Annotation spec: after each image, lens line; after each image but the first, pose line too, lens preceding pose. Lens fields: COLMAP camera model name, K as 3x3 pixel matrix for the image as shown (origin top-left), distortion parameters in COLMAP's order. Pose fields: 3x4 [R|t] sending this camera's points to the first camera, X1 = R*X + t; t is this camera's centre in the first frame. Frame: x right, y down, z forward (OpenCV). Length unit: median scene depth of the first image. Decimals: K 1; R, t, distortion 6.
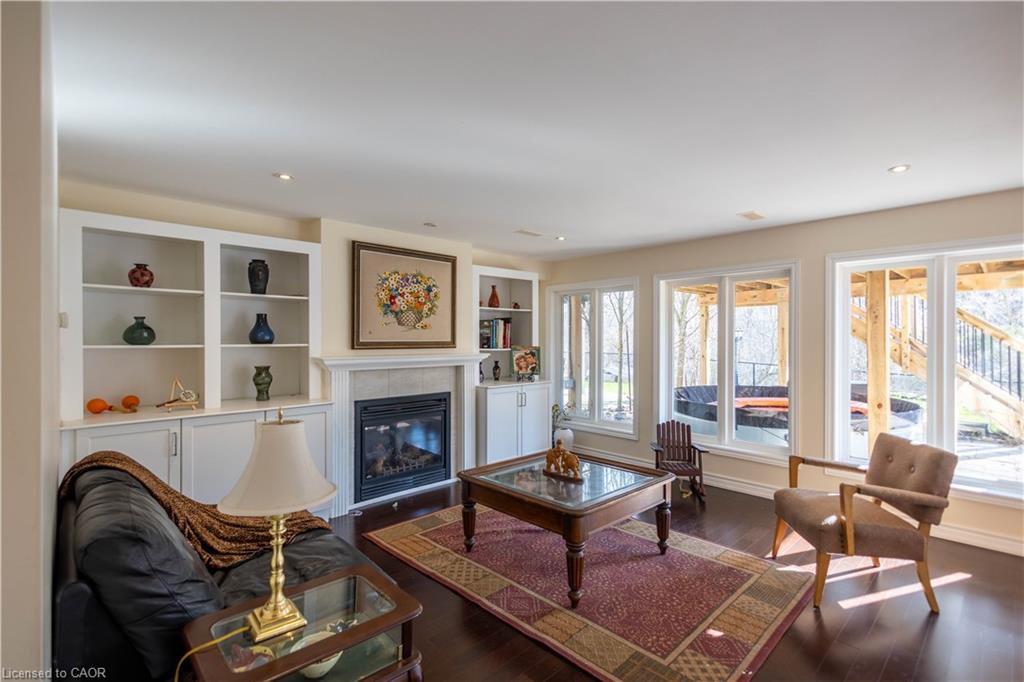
lens RADIAL K [[481.0, 0, 515.1], [0, 481.0, 338.3], [0, 0, 1]] dist [0.010779, 0.000040]
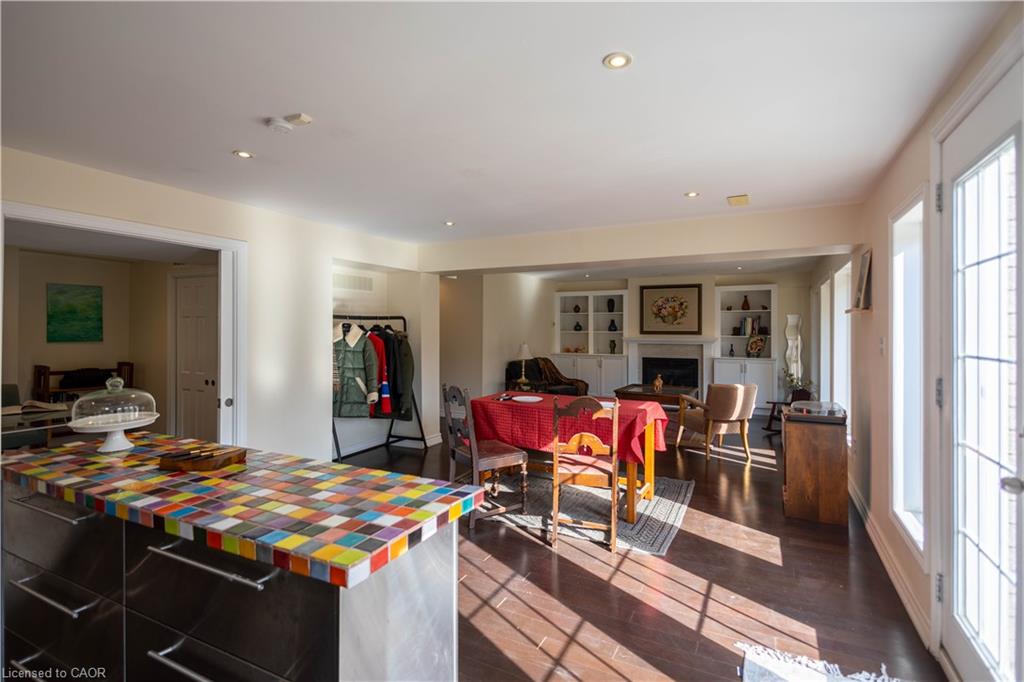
lens RADIAL K [[481.0, 0, 540.1], [0, 481.0, 329.3], [0, 0, 1]] dist [0.010779, 0.000040]
pose [[0.356216, 0.002056, -0.934401, 1.498939], [0.000164, 0.999997, 0.002263, -0.004568], [0.934404, -0.000960, 0.356215, -0.231335]]
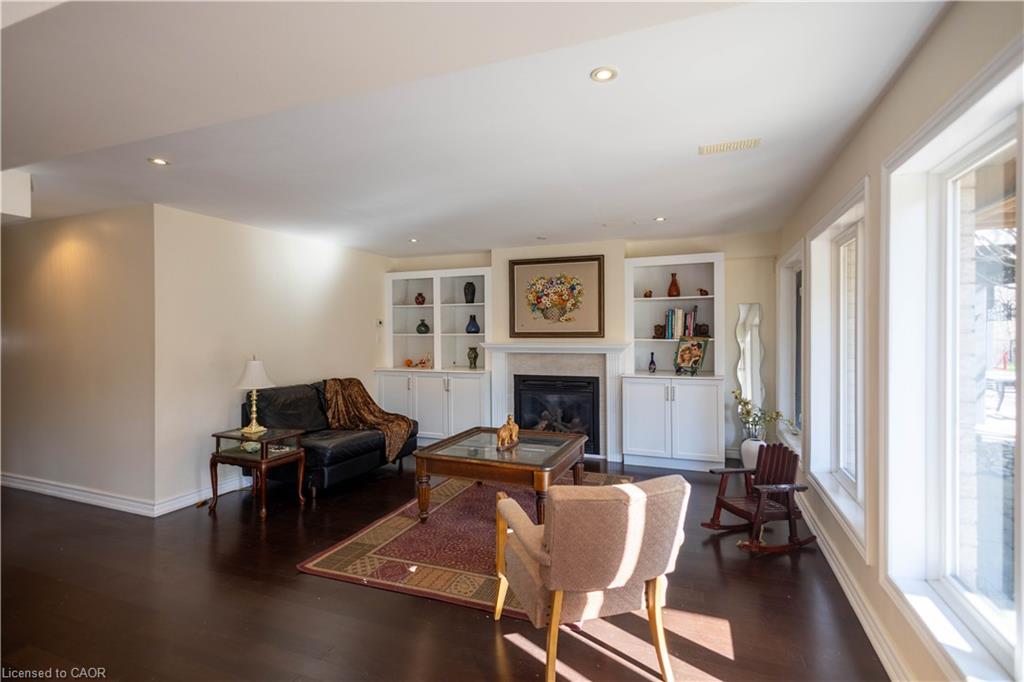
lens RADIAL K [[481.0, 0, 517.8], [0, 481.0, 336.7], [0, 0, 1]] dist [0.010779, 0.000040]
pose [[0.423011, 0.006882, -0.906098, 0.882191], [0.007674, 0.999908, 0.011177, 0.004445], [0.906092, -0.011681, 0.422920, 0.394377]]
